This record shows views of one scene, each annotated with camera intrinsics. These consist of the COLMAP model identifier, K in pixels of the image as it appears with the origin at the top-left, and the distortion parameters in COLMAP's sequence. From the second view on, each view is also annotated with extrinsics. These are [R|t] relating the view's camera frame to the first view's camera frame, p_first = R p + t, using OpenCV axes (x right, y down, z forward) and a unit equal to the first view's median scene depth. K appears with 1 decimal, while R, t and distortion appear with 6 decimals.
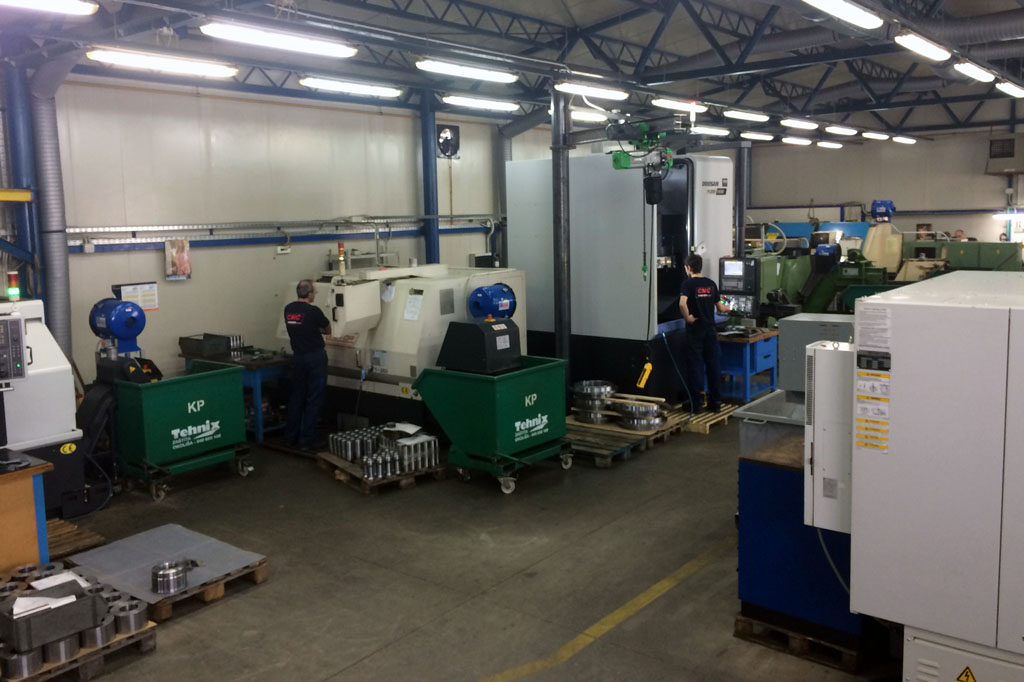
lens RADIAL K [[872.9, 0, 512.0], [0, 872.9, 309.5], [0, 0, 1]] dist [0.054499, -0.011067]
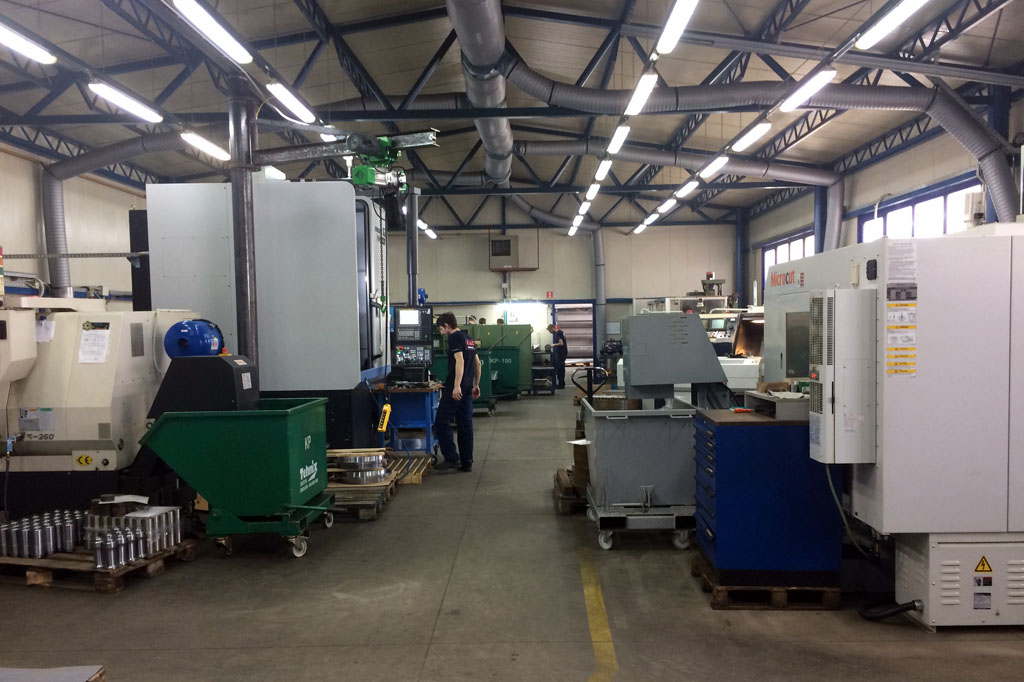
lens RADIAL K [[871.6, 0, 513.0], [0, 871.6, 376.2], [0, 0, 1]] dist [0.051437, -0.006764]
pose [[0.794398, -0.027370, 0.606780, -0.339037], [0.067707, 0.996749, -0.043681, 0.094498], [-0.603612, 0.075783, 0.793668, 0.231815]]
